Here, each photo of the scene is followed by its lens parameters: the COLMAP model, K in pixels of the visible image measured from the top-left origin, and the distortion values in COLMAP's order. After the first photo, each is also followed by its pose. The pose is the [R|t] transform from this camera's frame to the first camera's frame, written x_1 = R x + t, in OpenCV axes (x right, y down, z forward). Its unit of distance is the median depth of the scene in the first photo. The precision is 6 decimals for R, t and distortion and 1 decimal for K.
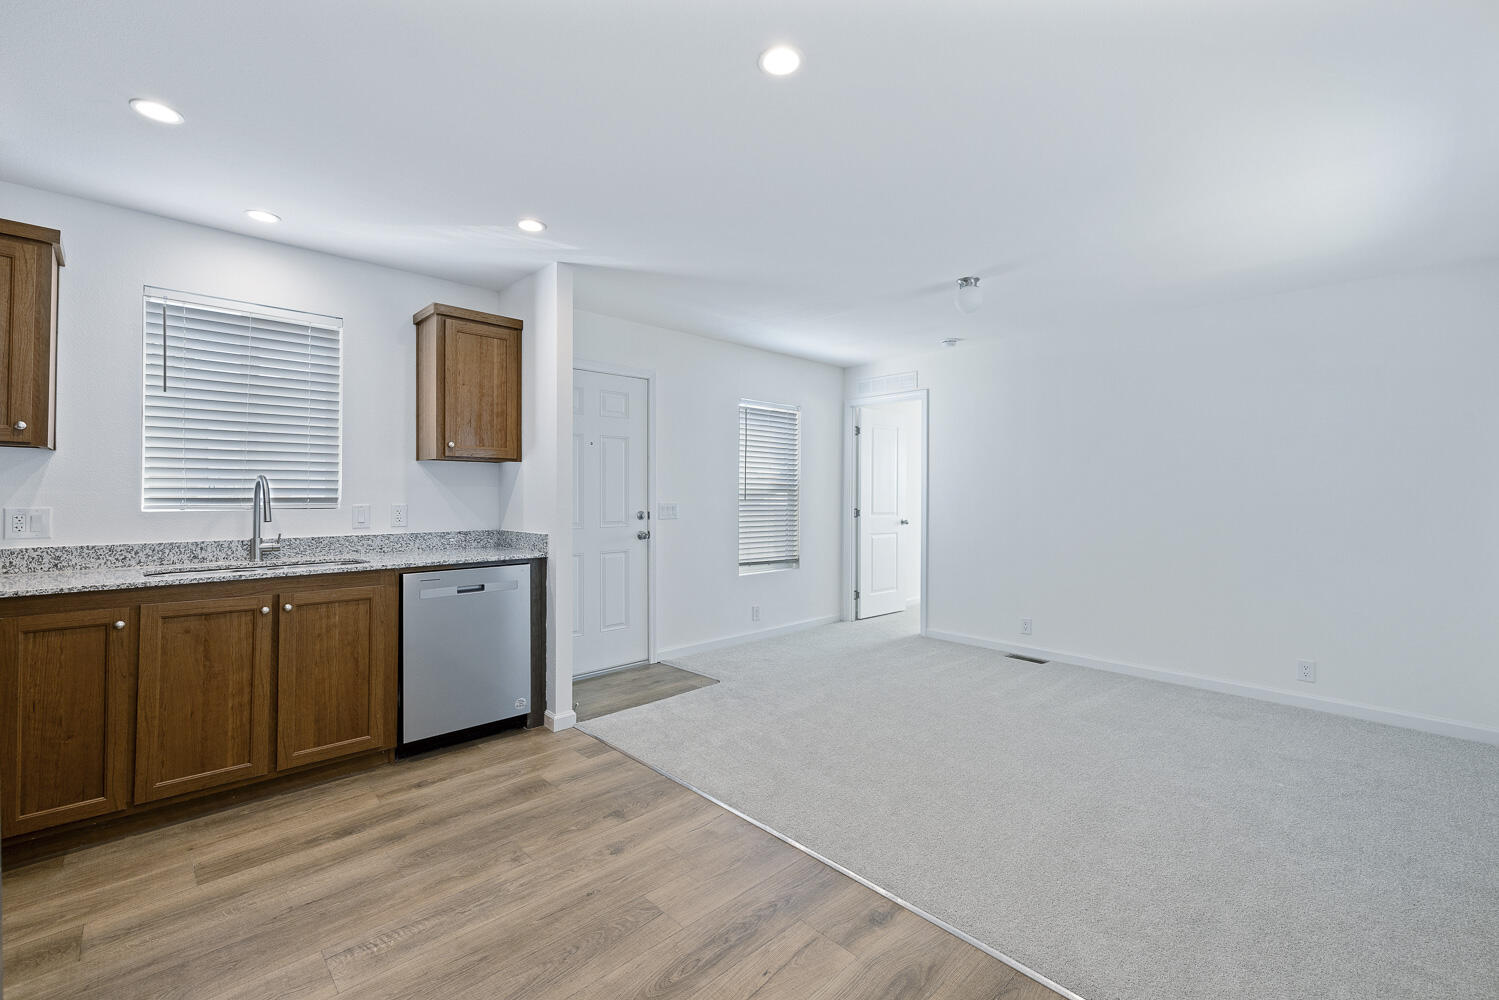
lens RADIAL K [[636.3, 0, 753.3], [0, 636.3, 493.5], [0, 0, 1]] dist [0.004230, -0.000287]
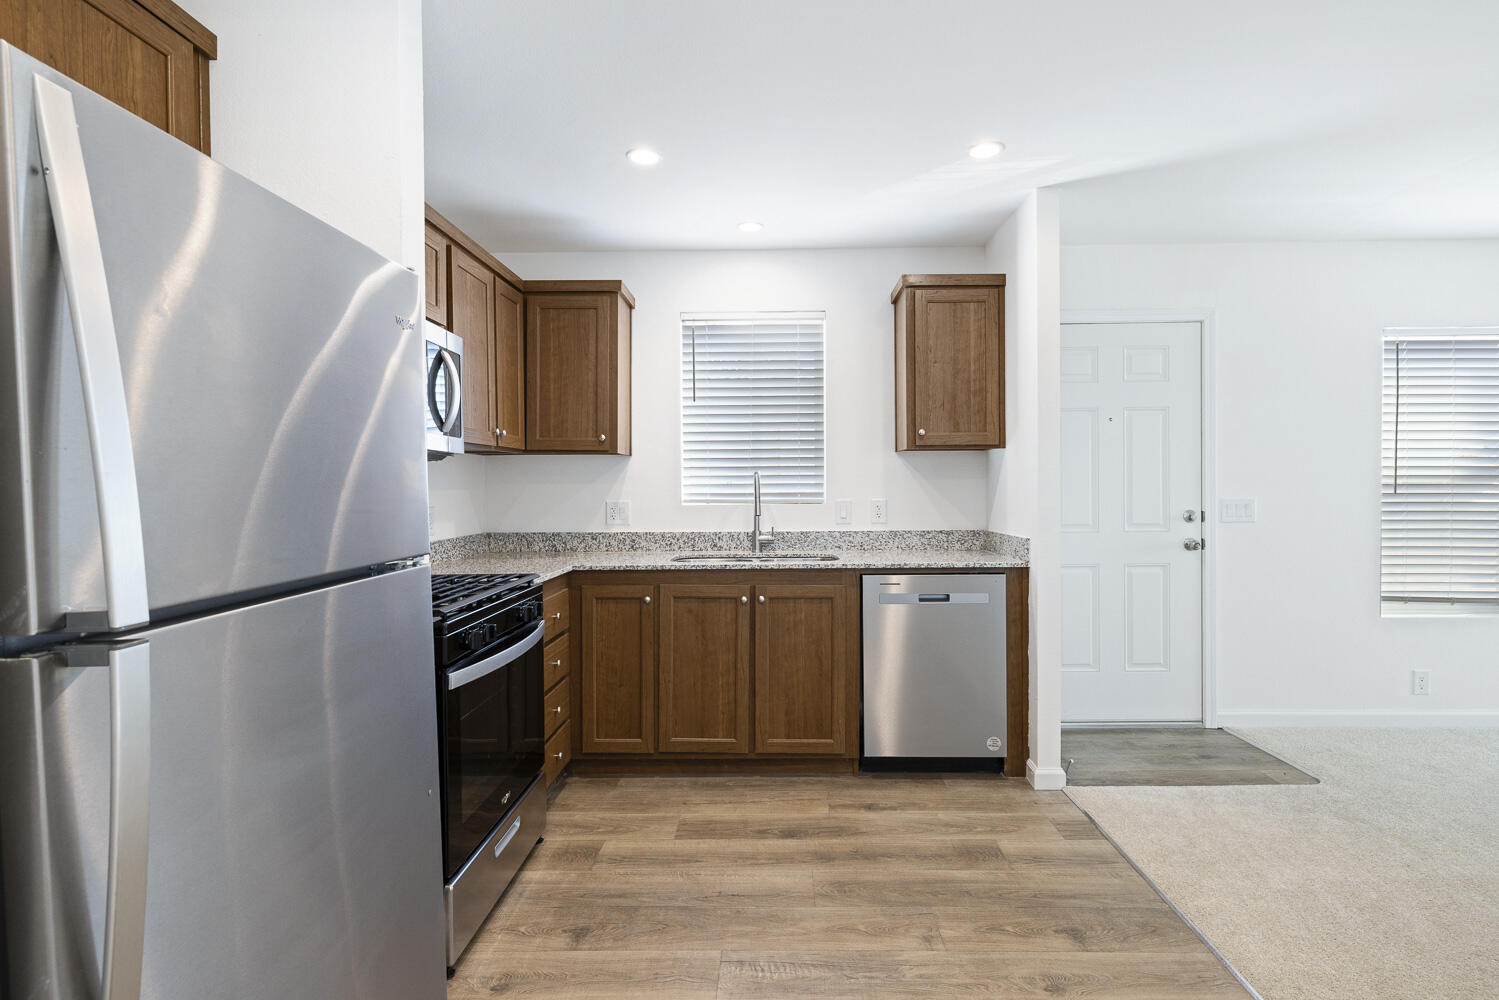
lens RADIAL K [[723.2, 0, 763.4], [0, 723.2, 498.0], [0, 0, 1]] dist [-0.006278, 0.002432]
pose [[0.702865, 0.003809, -0.711313, 0.084349], [0.008462, 0.999870, 0.013715, -0.000998], [0.711273, -0.015659, 0.702742, 0.137883]]
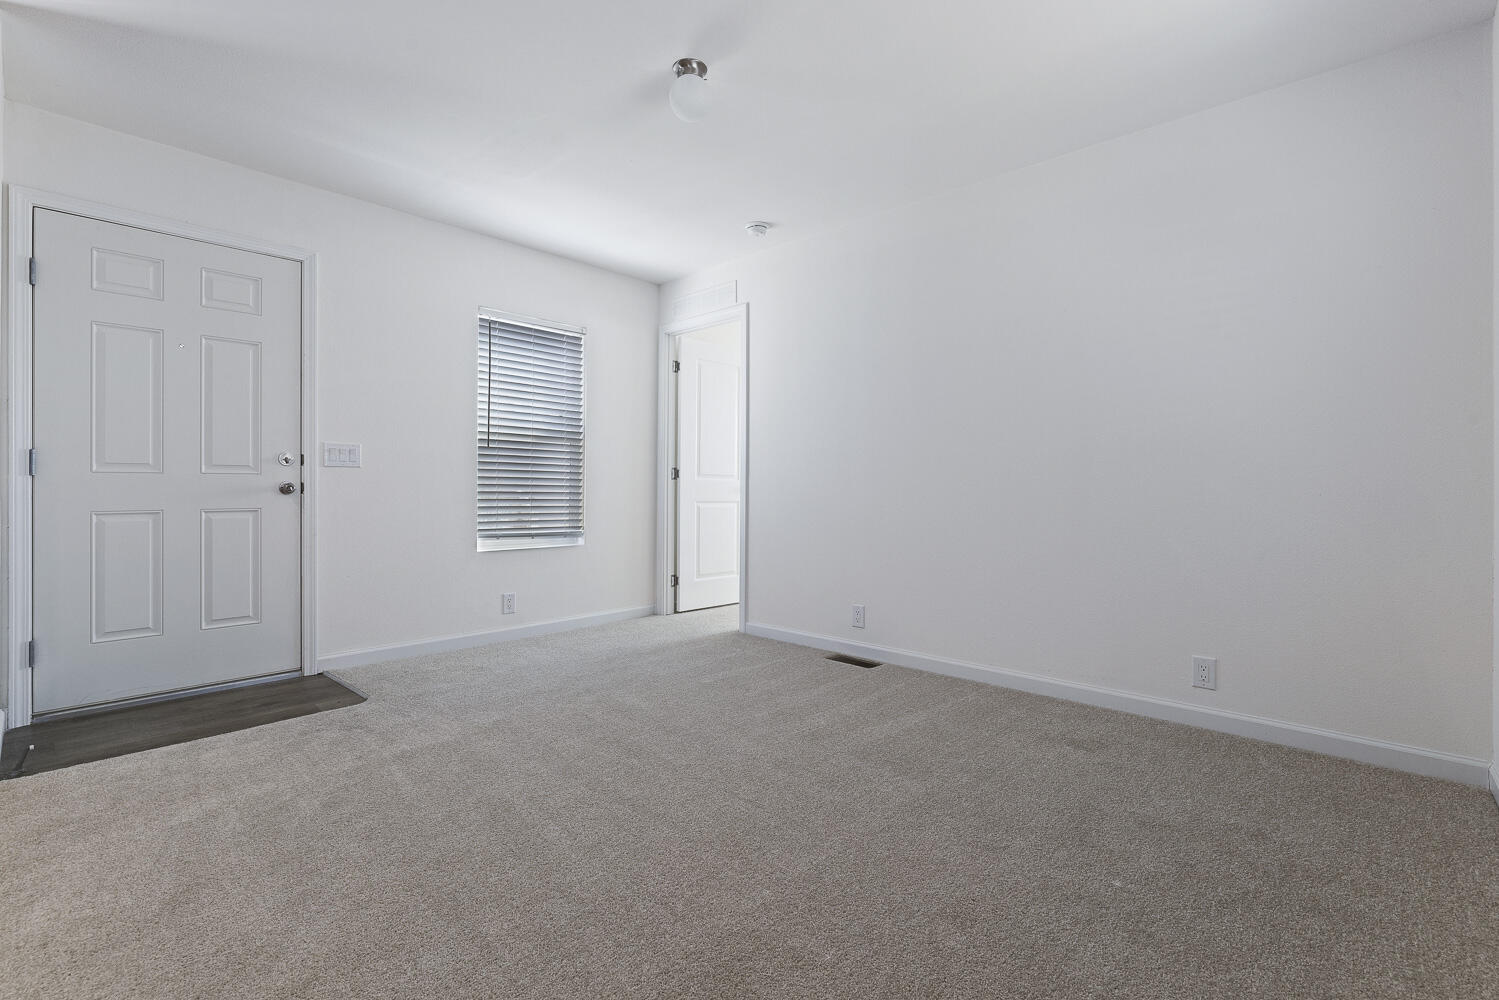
lens RADIAL K [[671.4, 0, 744.7], [0, 671.4, 489.9], [0, 0, 1]] dist [-0.004817, 0.001374]
pose [[0.998614, -0.000432, 0.052622, 0.382698], [0.000368, 0.999999, 0.001223, 0.092350], [-0.052622, -0.001202, 0.998614, 0.353798]]
